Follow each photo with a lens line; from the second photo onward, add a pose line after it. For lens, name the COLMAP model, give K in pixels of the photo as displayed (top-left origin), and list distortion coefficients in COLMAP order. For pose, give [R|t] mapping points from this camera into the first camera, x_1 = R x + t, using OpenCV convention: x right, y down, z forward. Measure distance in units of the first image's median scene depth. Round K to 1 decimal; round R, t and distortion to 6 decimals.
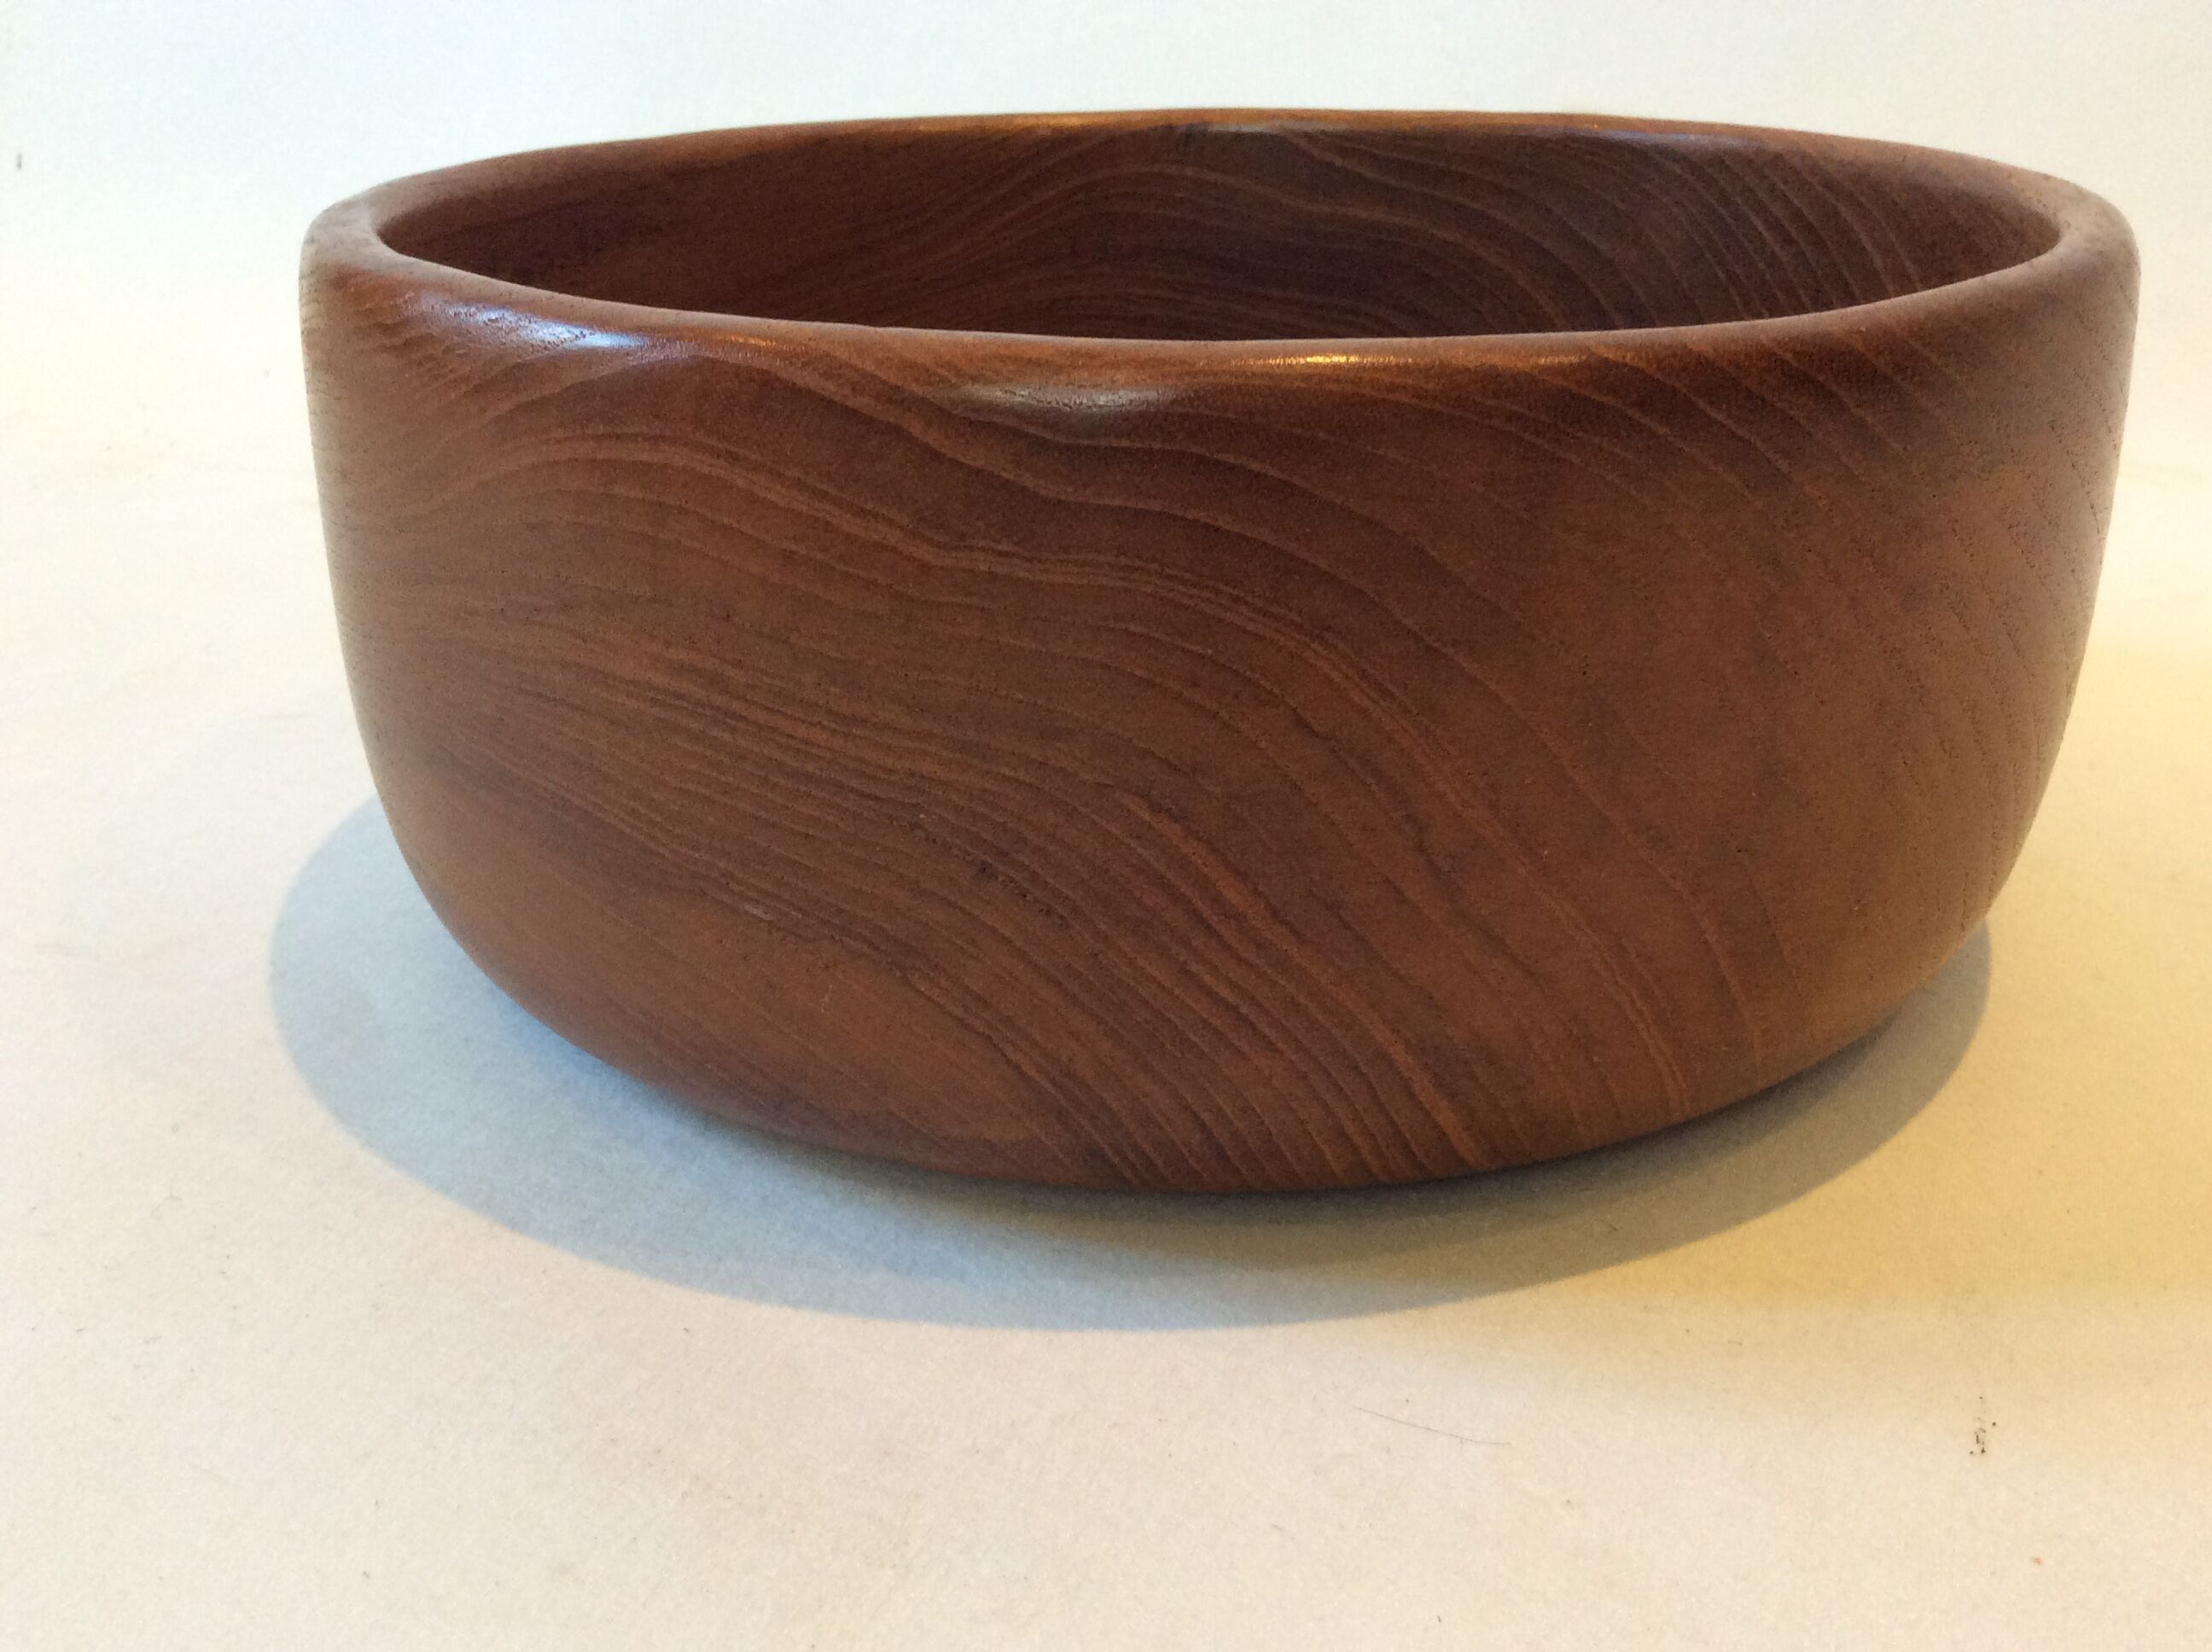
lens RADIAL K [[2104.4, 0, 1106.0], [0, 2104.4, 826.0], [0, 0, 1]] dist [0.108796, -0.248633]
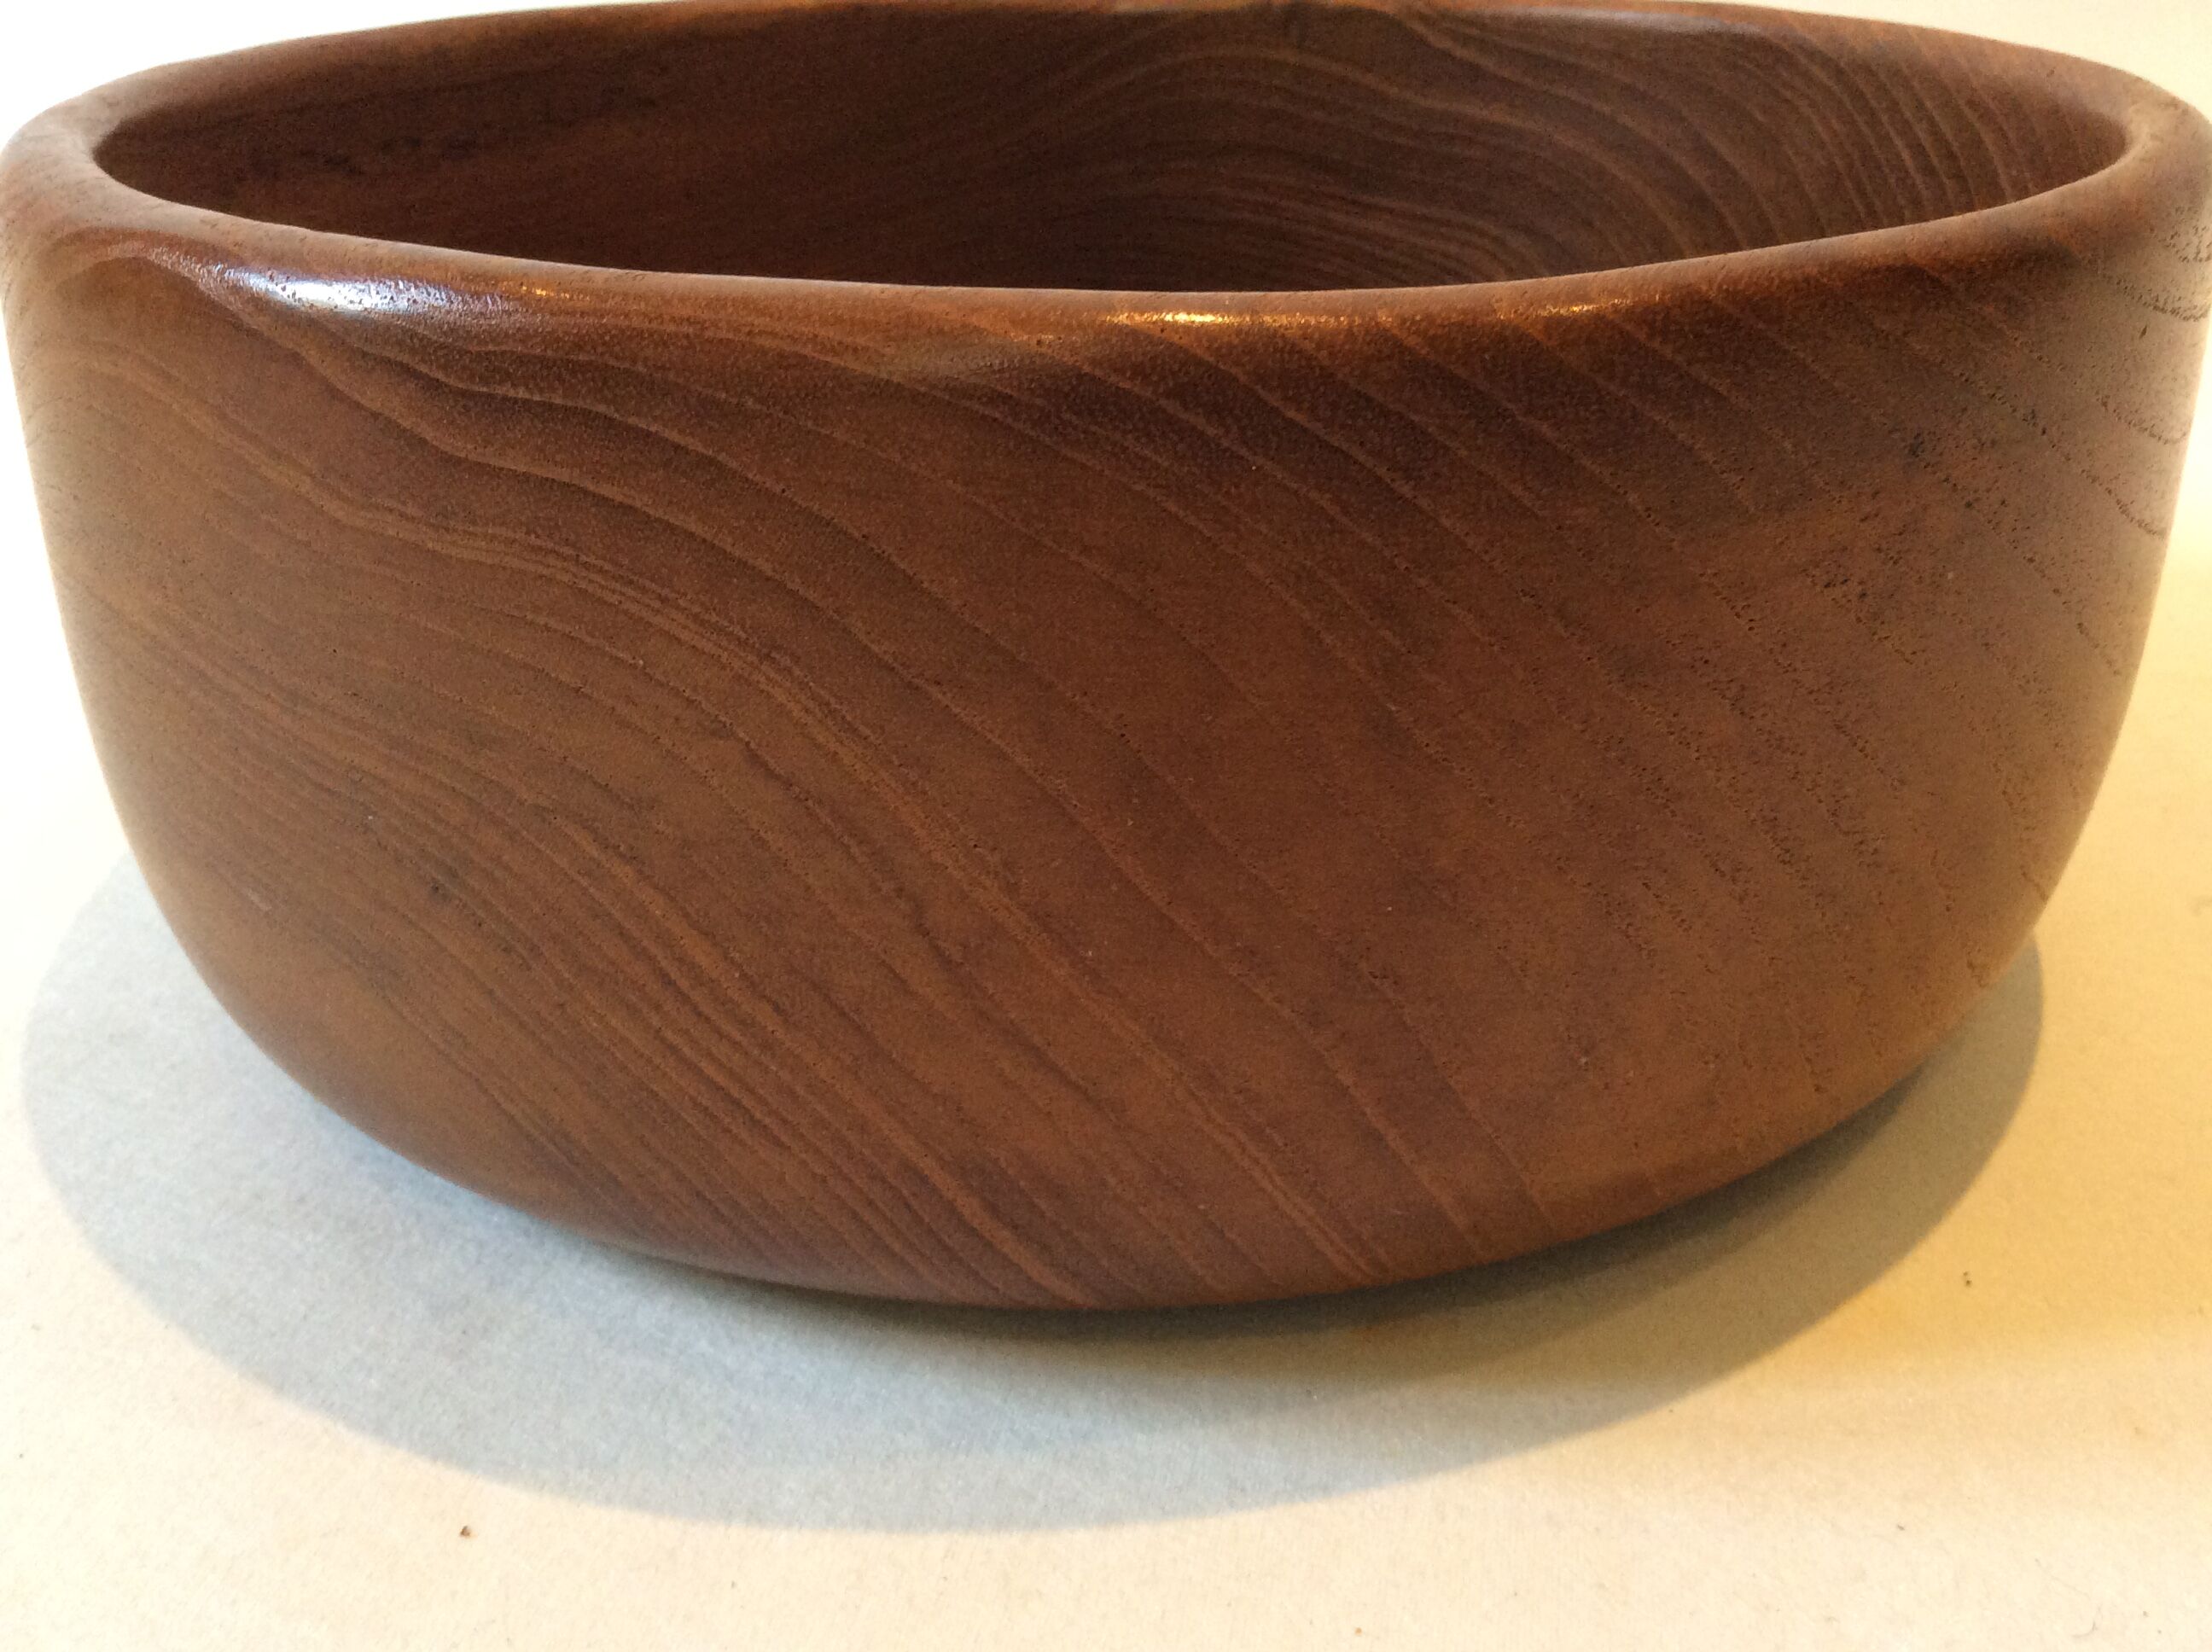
lens RADIAL K [[2104.4, 0, 1106.0], [0, 2104.4, 826.0], [0, 0, 1]] dist [0.108796, -0.248633]
pose [[0.968292, 0.115016, -0.221769, 0.391753], [-0.103104, 0.992570, 0.064602, -0.087767], [0.227552, -0.039689, 0.972957, 0.245033]]
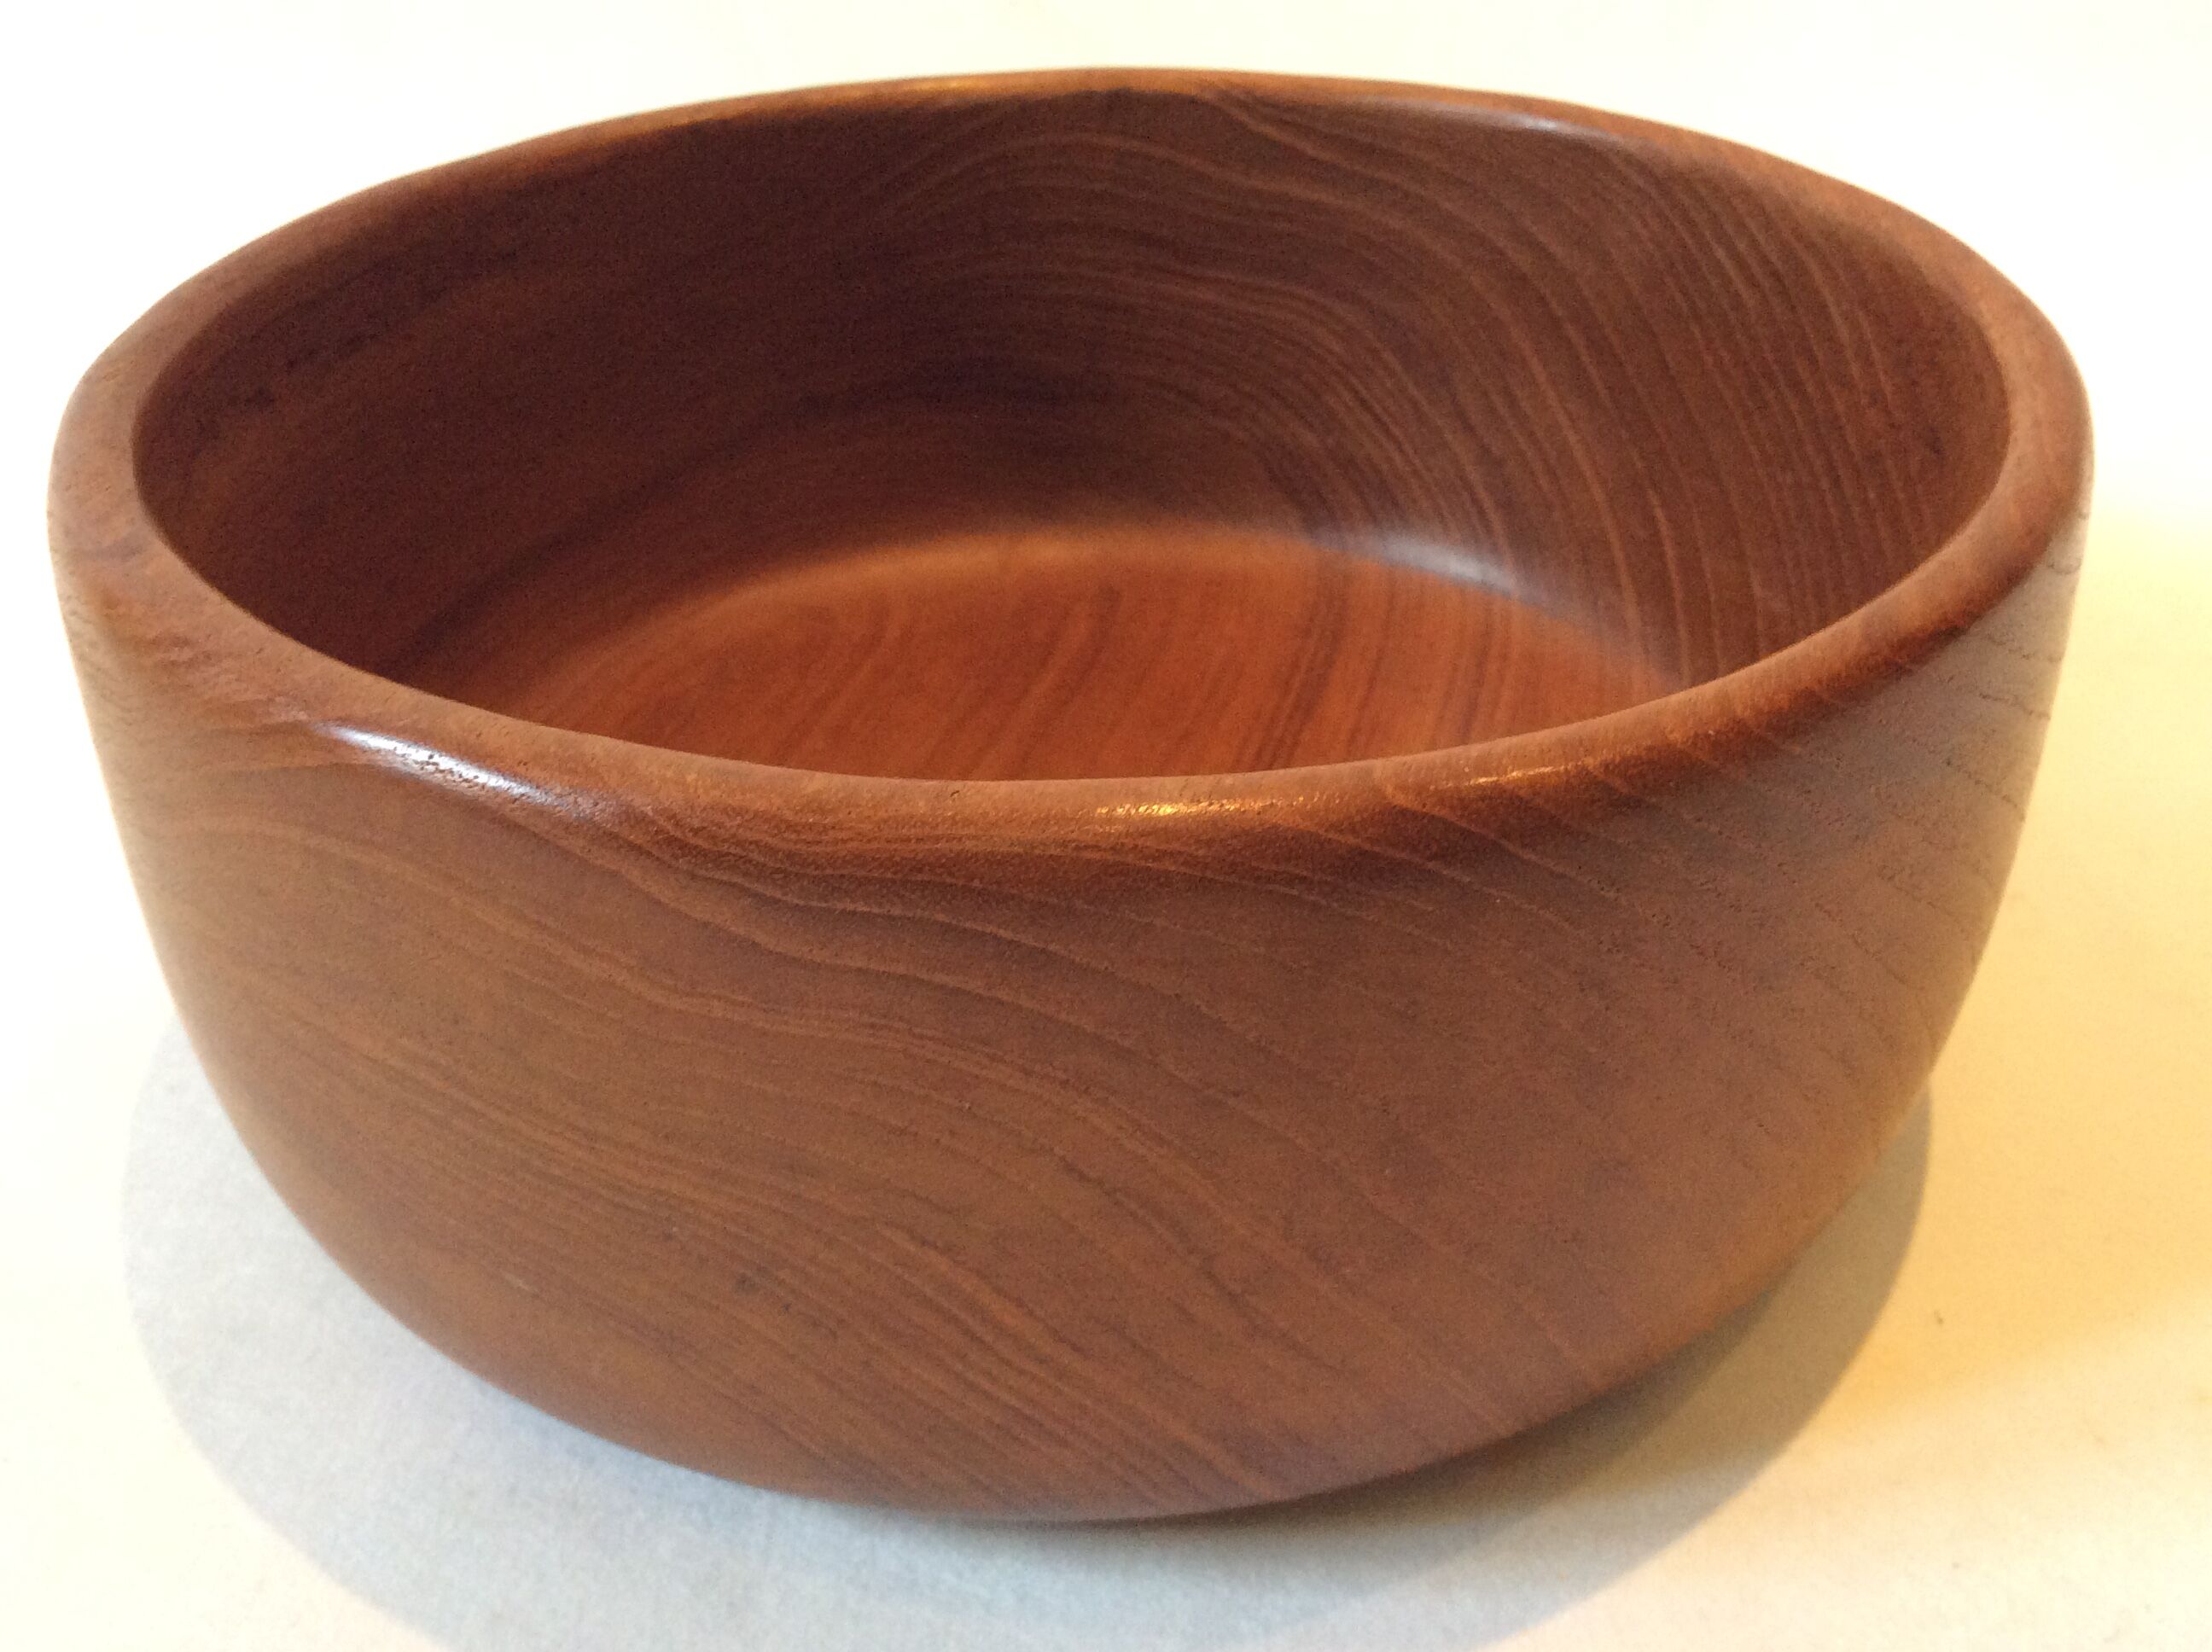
lens RADIAL K [[2114.7, 0, 1106.0], [0, 2114.7, 826.0], [0, 0, 1]] dist [0.127266, -0.241057]
pose [[0.999609, 0.010249, -0.026020, 0.127175], [-0.005799, 0.986163, 0.165675, -0.342230], [0.027358, -0.165459, 0.985837, 0.109857]]
